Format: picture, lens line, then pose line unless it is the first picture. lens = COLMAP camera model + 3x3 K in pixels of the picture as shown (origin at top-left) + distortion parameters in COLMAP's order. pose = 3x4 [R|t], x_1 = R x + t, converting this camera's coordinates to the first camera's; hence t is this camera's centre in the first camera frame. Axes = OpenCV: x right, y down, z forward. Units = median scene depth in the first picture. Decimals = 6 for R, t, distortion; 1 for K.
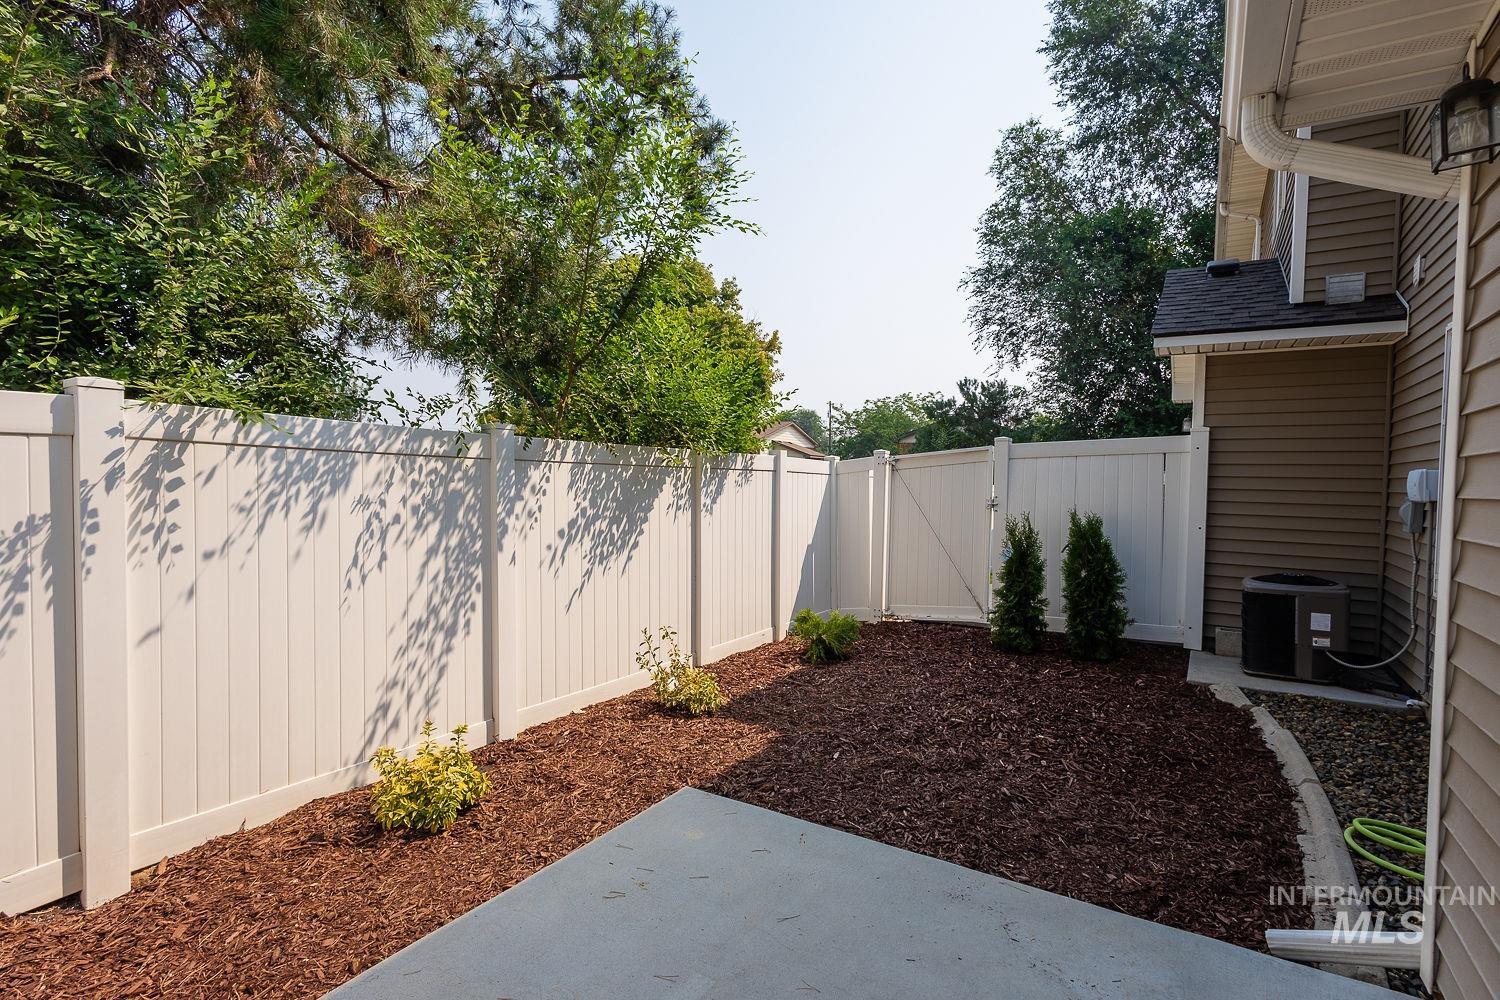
lens RADIAL K [[699.0, 0, 750.9], [0, 699.0, 502.4], [0, 0, 1]] dist [0.010695, -0.004153]
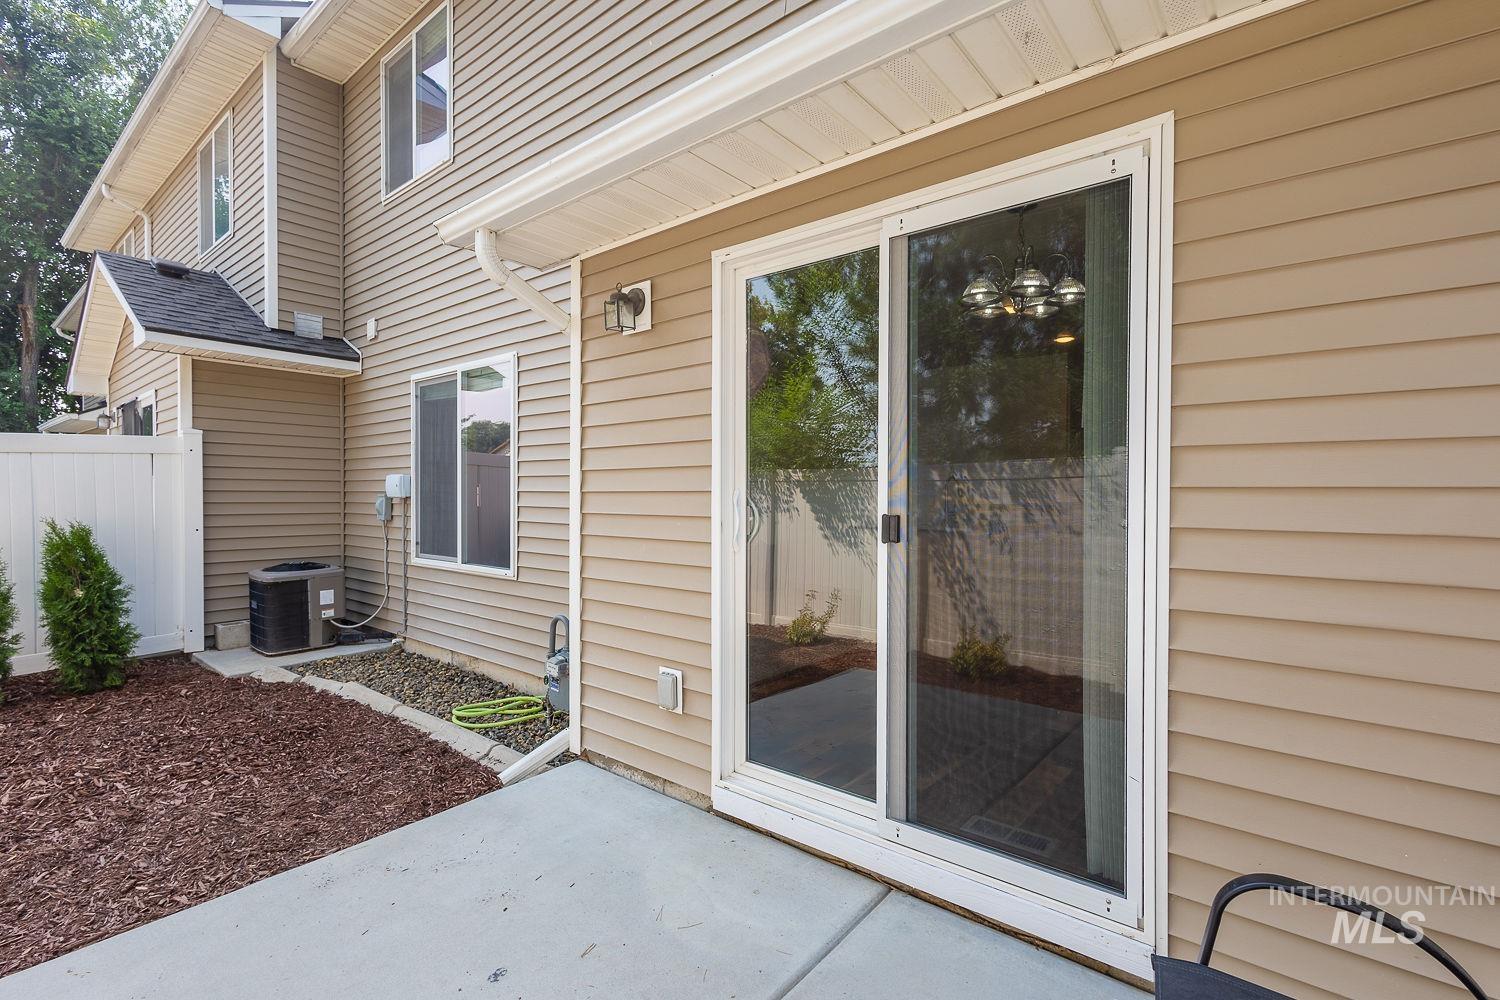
lens RADIAL K [[699.0, 0, 736.1], [0, 699.0, 496.9], [0, 0, 1]] dist [0.010695, -0.004153]
pose [[0.142490, -0.022270, 0.989546, -0.317681], [0.033162, 0.999293, 0.017714, -0.003410], [-0.989241, 0.030291, 0.143128, 0.117167]]
